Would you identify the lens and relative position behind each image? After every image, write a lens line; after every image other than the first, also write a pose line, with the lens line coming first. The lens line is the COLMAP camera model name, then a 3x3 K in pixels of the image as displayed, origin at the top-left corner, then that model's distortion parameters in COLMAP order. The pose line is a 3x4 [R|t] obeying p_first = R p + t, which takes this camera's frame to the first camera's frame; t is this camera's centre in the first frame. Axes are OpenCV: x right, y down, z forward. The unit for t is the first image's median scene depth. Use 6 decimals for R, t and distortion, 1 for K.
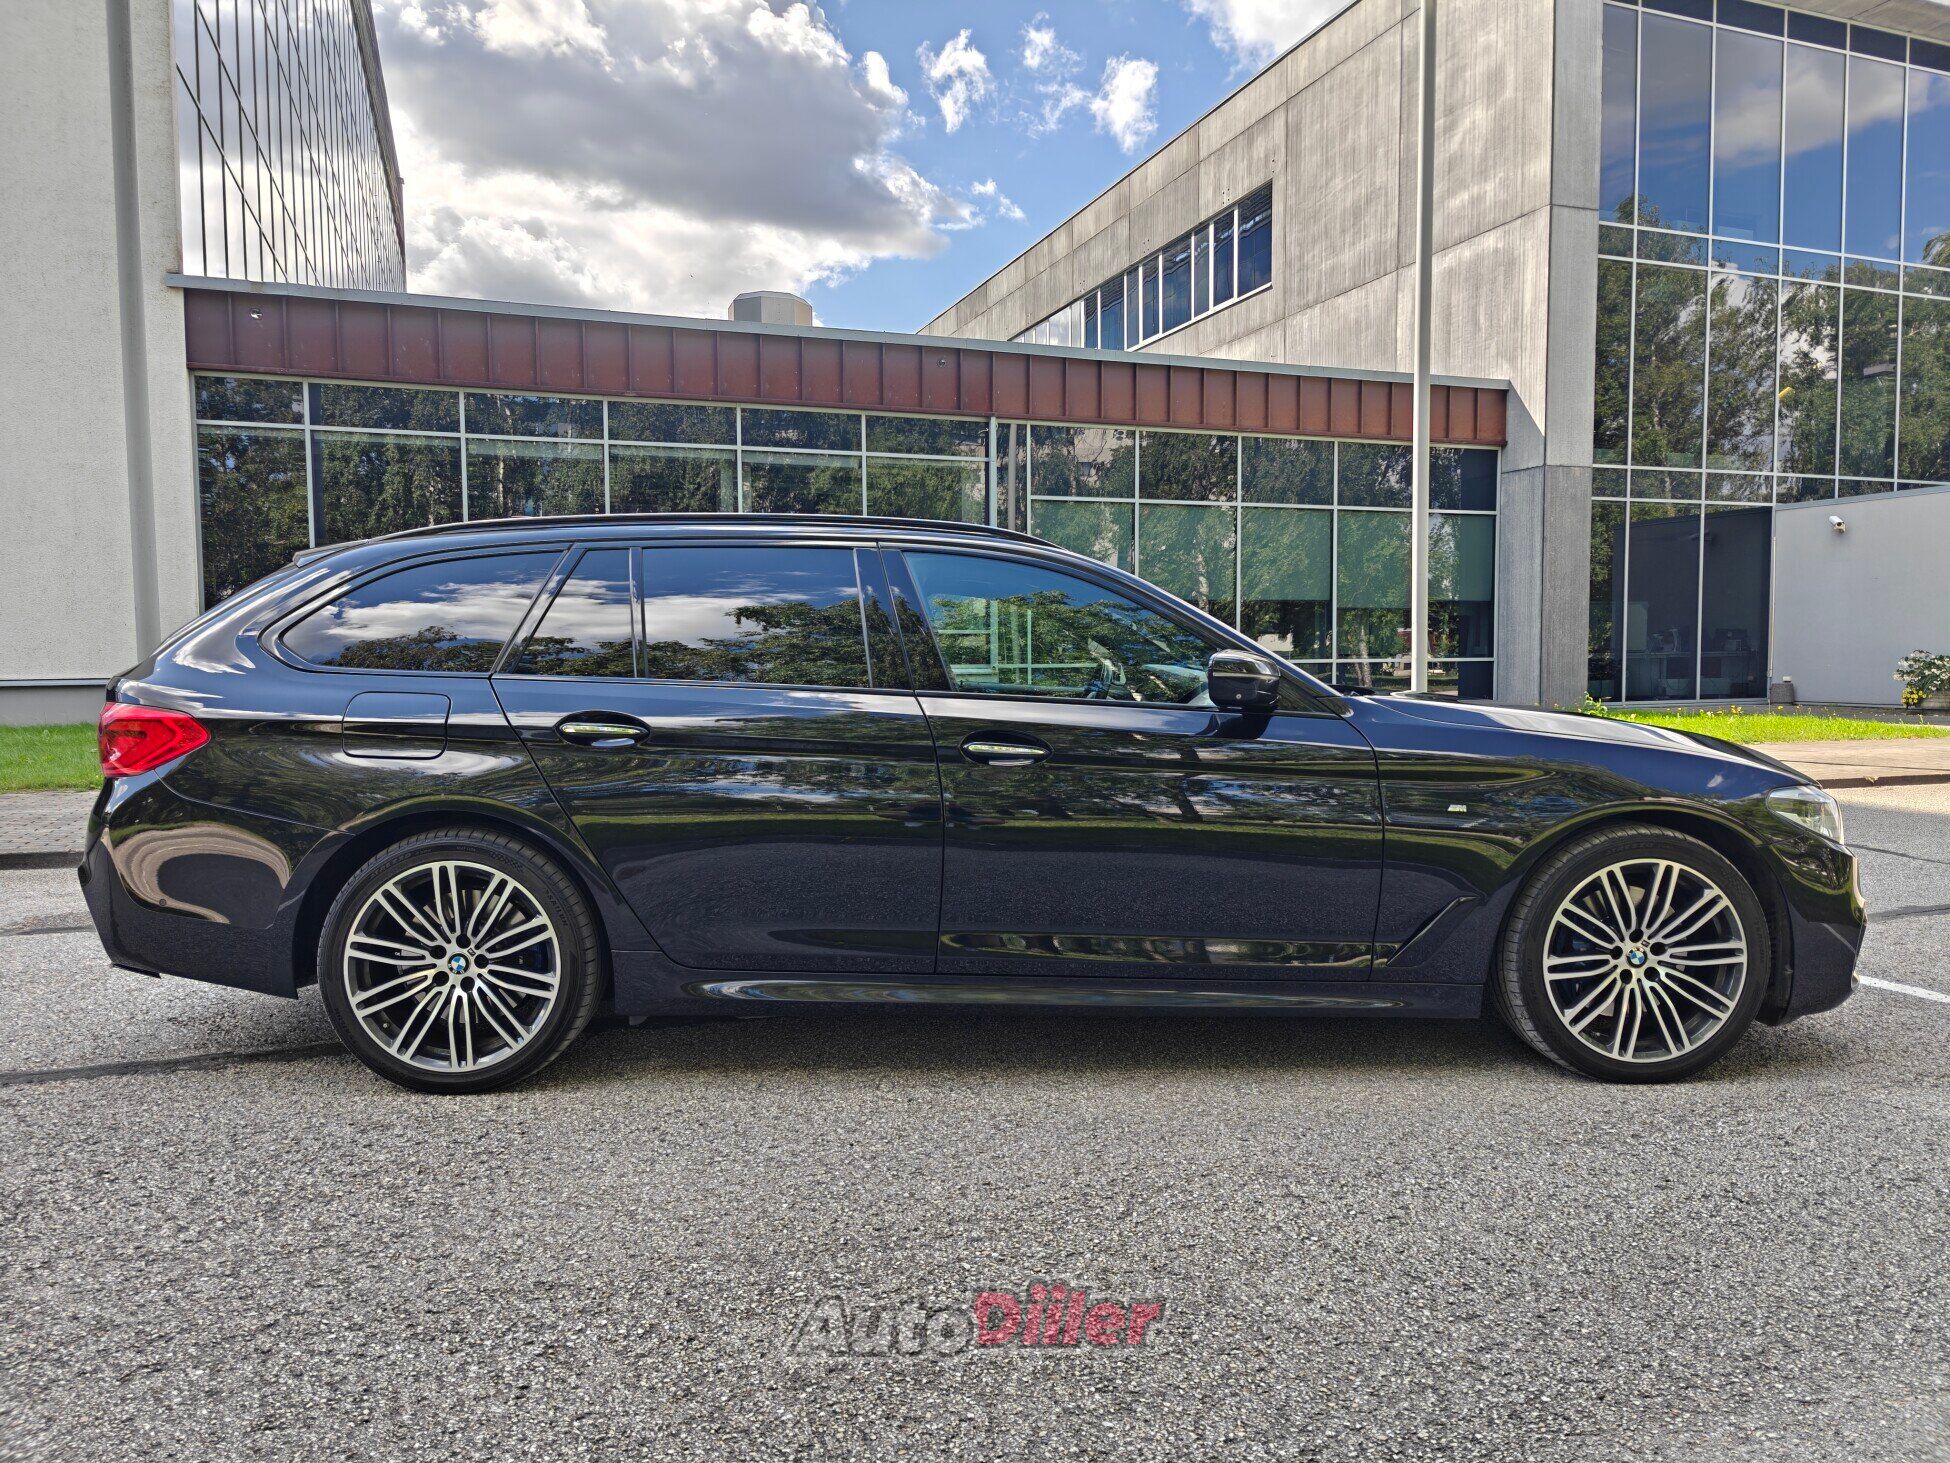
lens RADIAL K [[1317.3, 0, 981.1], [0, 1317.3, 719.4], [0, 0, 1]] dist [0.031736, -0.003416]
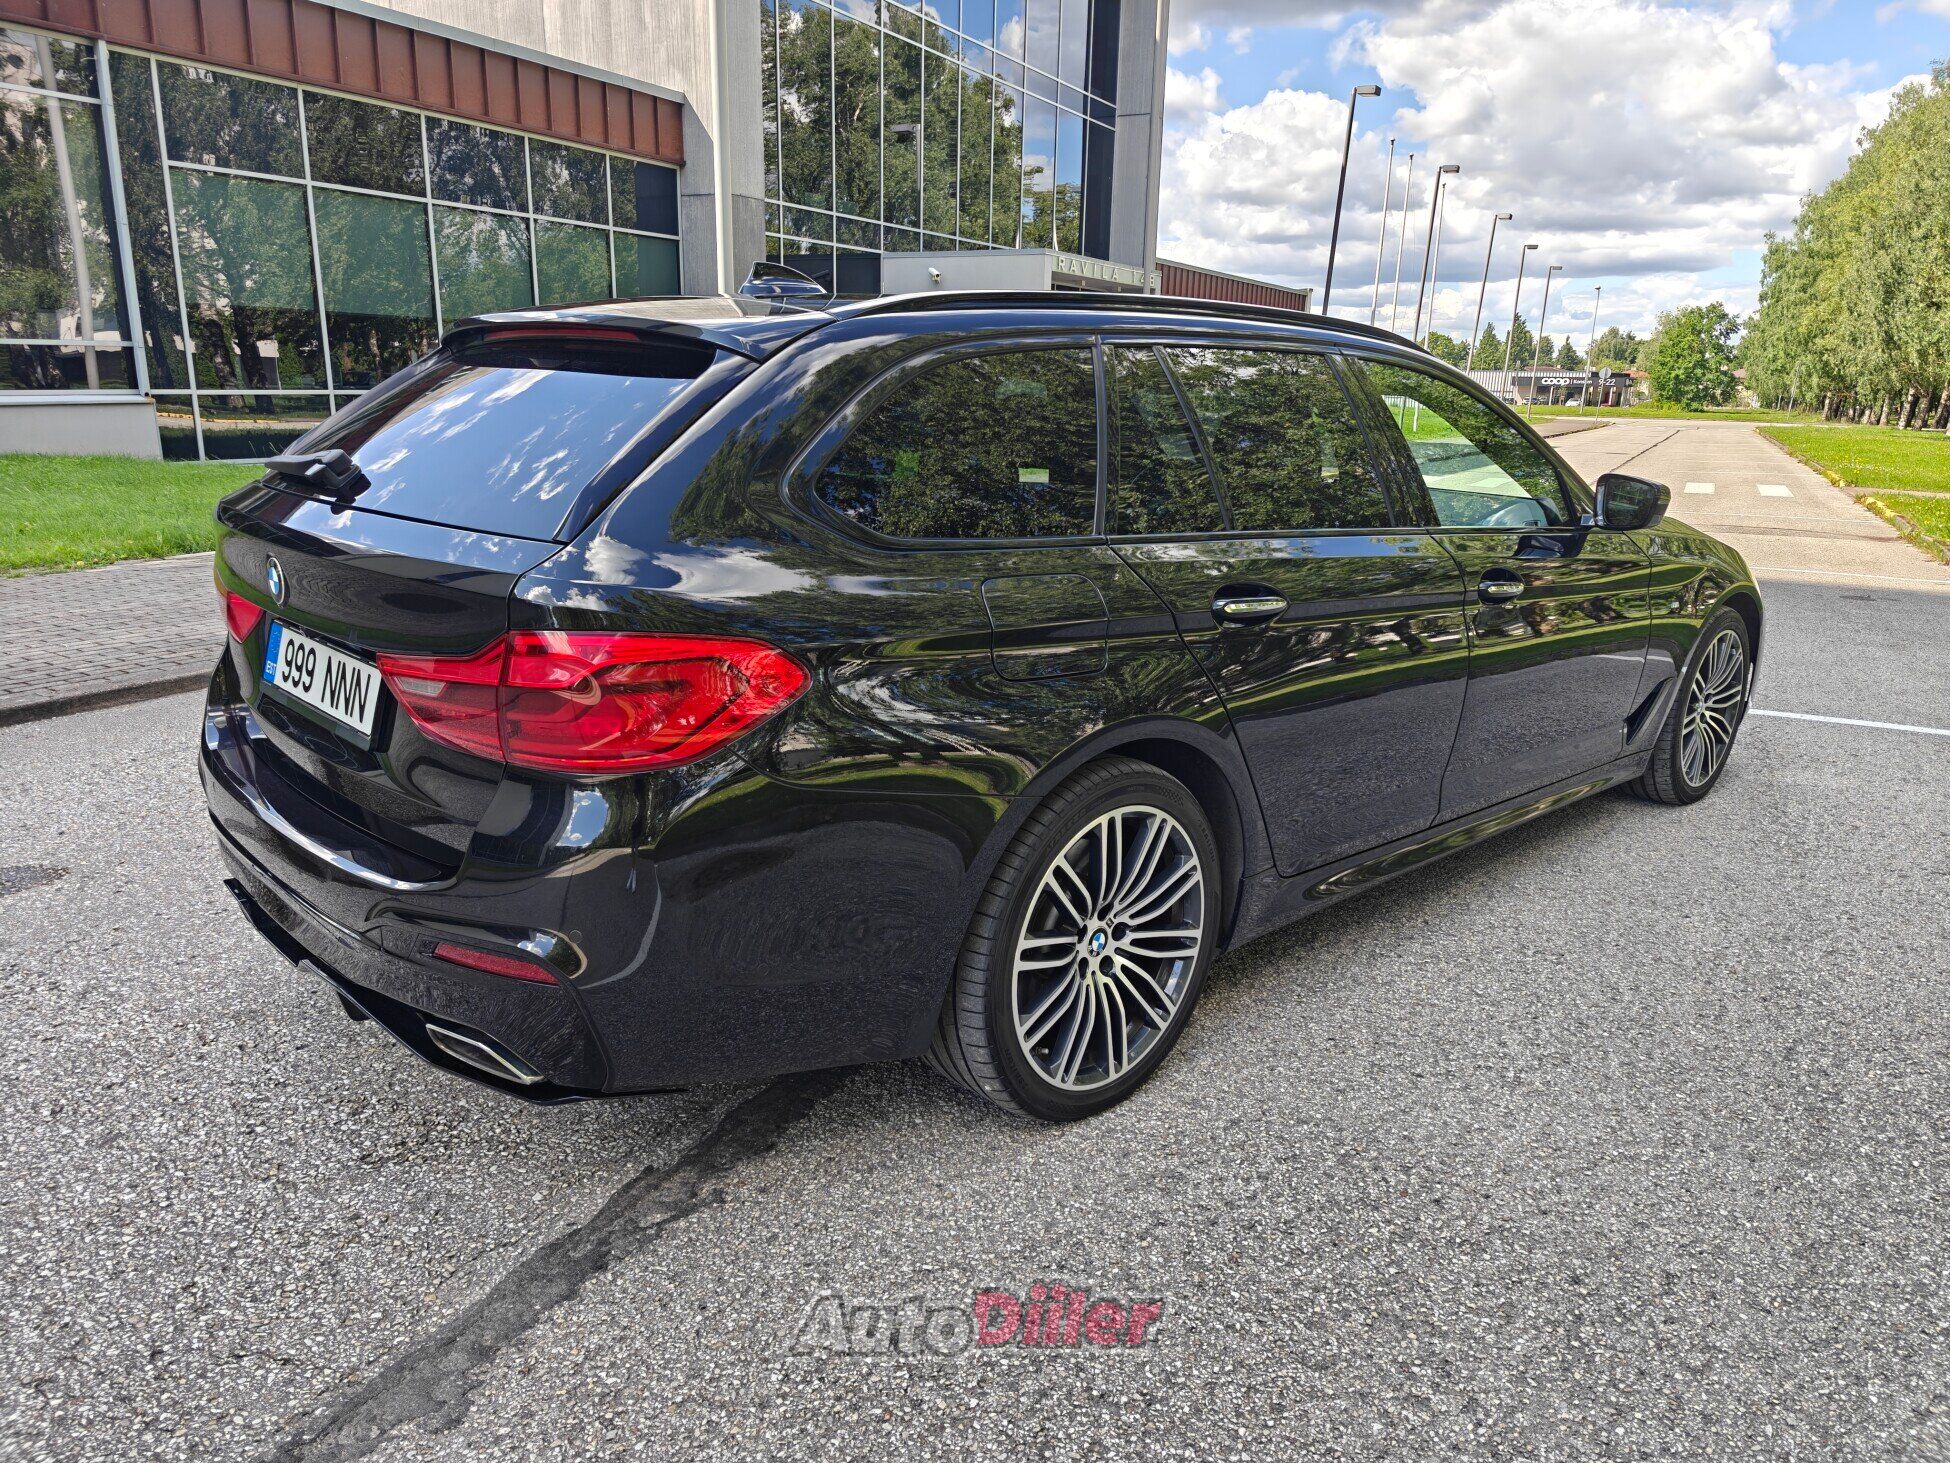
lens RADIAL K [[1321.7, 0, 968.3], [0, 1321.7, 720.9], [0, 0, 1]] dist [0.058489, -0.064280]
pose [[0.753285, -0.145152, 0.641477, -0.129570], [0.008717, 0.977460, 0.210942, -0.012698], [-0.657637, -0.153308, 0.737571, 0.076752]]
